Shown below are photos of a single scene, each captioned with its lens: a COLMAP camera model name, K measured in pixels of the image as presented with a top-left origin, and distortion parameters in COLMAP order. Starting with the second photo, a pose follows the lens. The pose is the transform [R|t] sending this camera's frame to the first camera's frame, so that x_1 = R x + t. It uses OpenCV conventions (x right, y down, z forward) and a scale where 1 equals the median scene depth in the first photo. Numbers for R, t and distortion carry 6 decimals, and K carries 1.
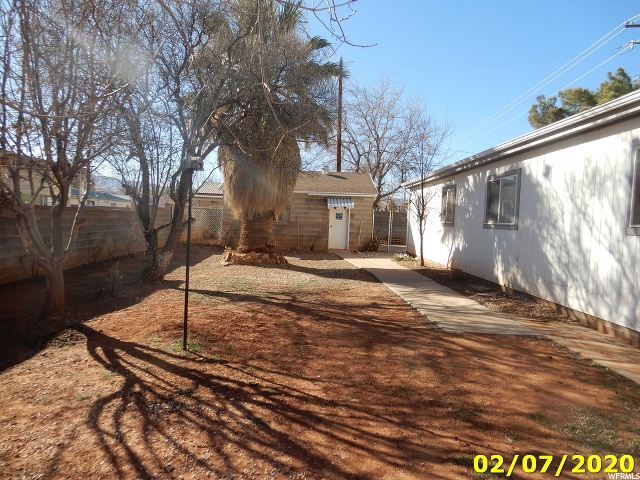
lens RADIAL K [[460.4, 0, 320.0], [0, 460.4, 240.0], [0, 0, 1]] dist [0.031293, -0.022169]
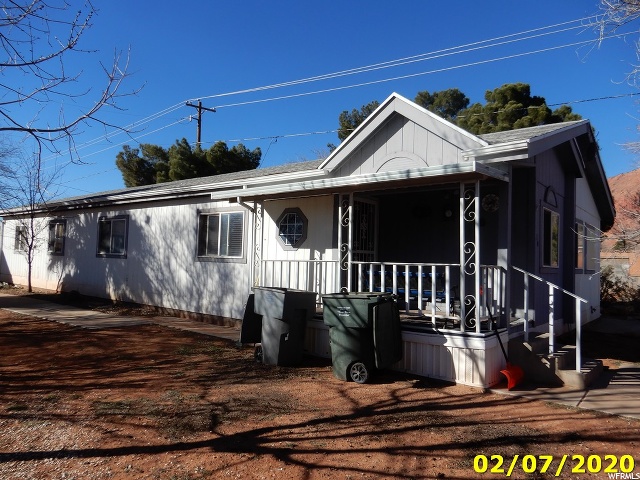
lens RADIAL K [[462.8, 0, 320.0], [0, 462.8, 240.0], [0, 0, 1]] dist [0.004528, 0.002097]
pose [[0.649020, 0.018556, 0.760545, -0.233715], [0.024771, 0.998657, -0.045504, 0.000302], [-0.760368, 0.048372, 0.647689, -0.320698]]
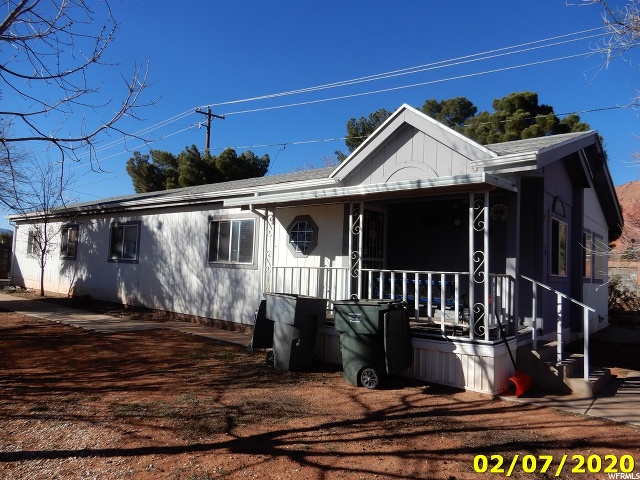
lens RADIAL K [[462.8, 0, 320.0], [0, 462.8, 240.0], [0, 0, 1]] dist [0.004528, 0.002097]
pose [[0.658439, 0.033416, 0.751892, -0.249958], [0.016428, 0.998138, -0.058746, -0.001518], [-0.752455, 0.051033, 0.656664, -0.323860]]
